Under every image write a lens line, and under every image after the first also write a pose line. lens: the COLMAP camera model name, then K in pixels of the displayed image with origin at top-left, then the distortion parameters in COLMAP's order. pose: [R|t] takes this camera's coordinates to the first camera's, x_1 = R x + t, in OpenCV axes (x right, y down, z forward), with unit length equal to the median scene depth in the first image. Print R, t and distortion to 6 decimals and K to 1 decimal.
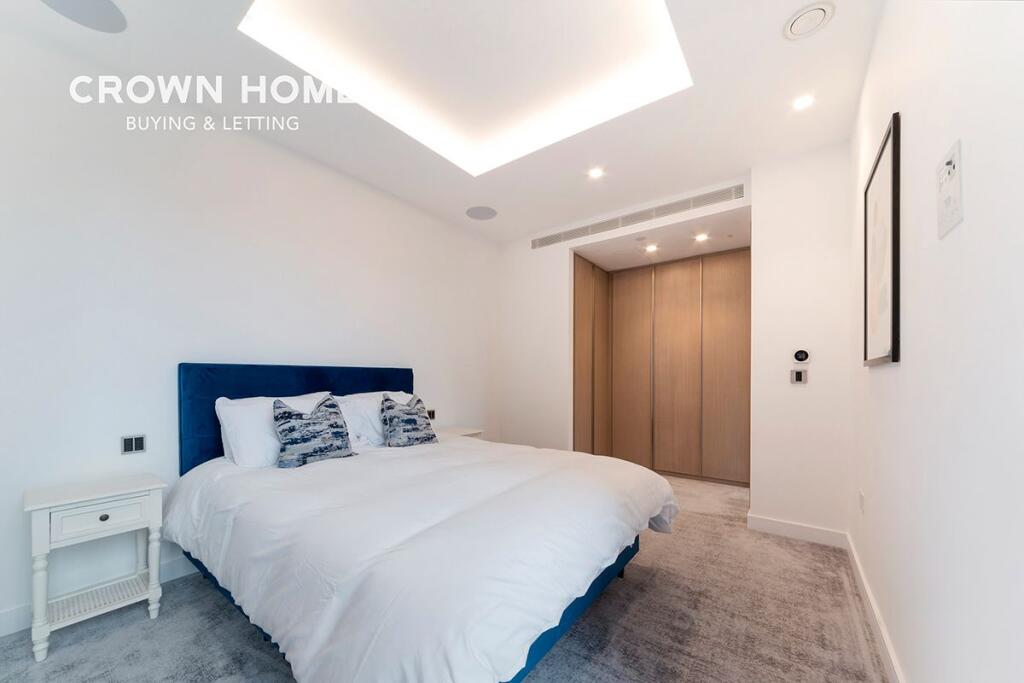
lens RADIAL K [[375.2, 0, 517.3], [0, 375.2, 378.6], [0, 0, 1]] dist [-0.000616, -0.000050]
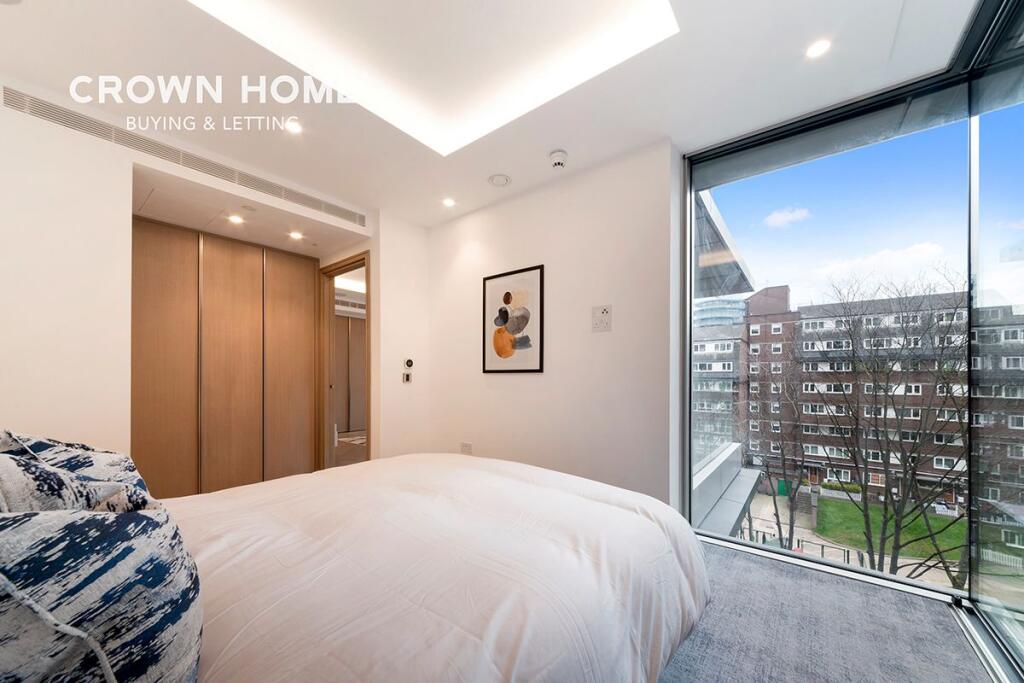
lens RADIAL K [[375.2, 0, 517.3], [0, 375.2, 378.6], [0, 0, 1]] dist [-0.000616, -0.000050]
pose [[0.031337, -0.001956, 0.999507, -0.649755], [-0.000549, 0.999998, 0.001975, -0.005371], [-0.999509, -0.000610, 0.031336, 0.541914]]
